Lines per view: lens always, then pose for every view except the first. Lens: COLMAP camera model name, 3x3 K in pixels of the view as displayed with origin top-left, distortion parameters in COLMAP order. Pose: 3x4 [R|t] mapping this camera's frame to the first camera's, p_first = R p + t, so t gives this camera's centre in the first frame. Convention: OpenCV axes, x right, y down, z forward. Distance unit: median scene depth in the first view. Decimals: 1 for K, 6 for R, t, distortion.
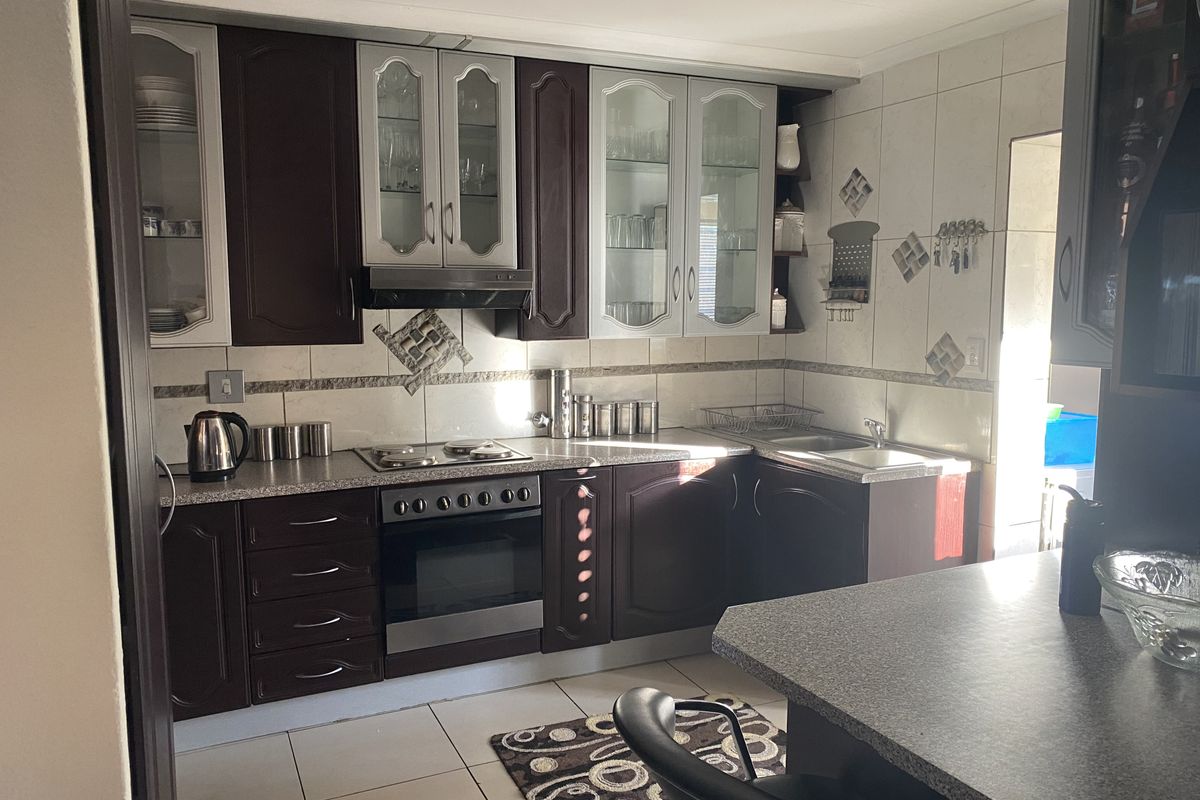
lens RADIAL K [[913.4, 0, 591.8], [0, 913.4, 405.0], [0, 0, 1]] dist [0.003797, 0.038147]
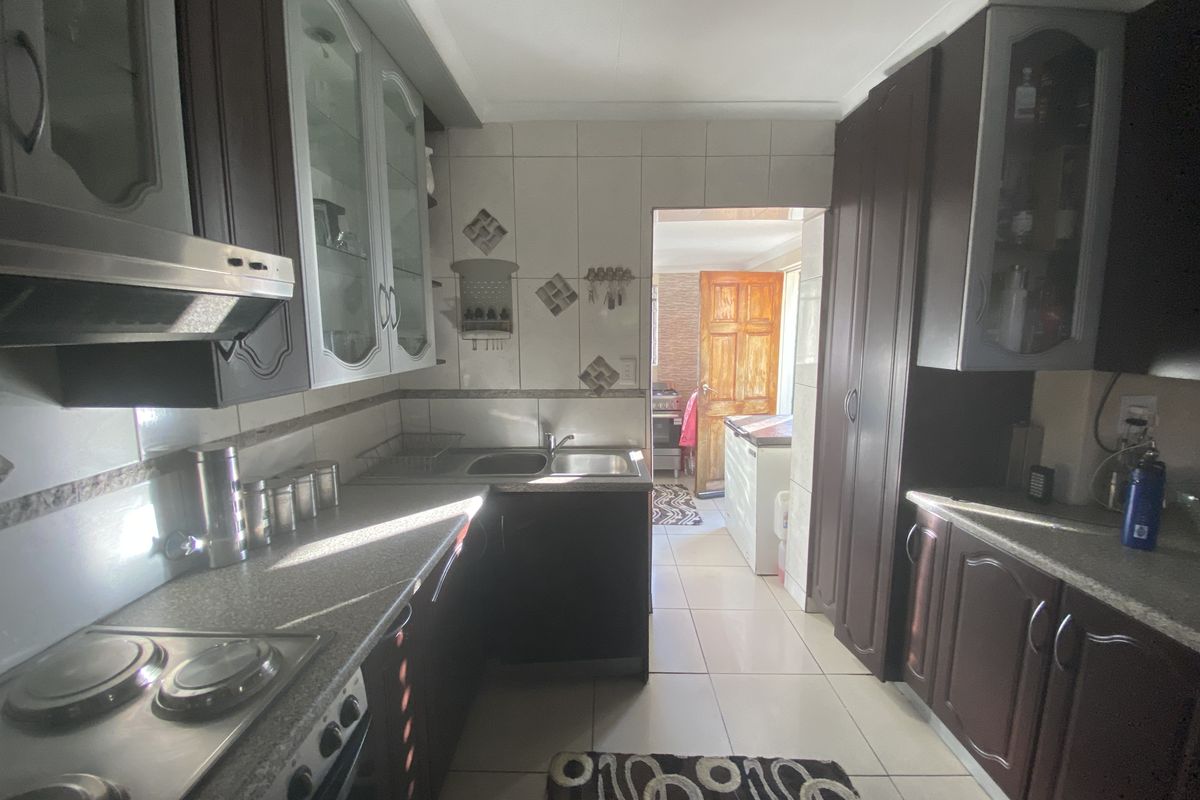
lens RADIAL K [[492.4, 0, 600.0], [0, 492.4, 400.0], [0, 0, 1]] dist [0.040224, -0.000047]
pose [[0.429115, -0.126740, 0.894314, -0.215601], [0.109209, 0.990123, 0.087917, -0.071682], [-0.896623, 0.059940, 0.438718, 0.641901]]
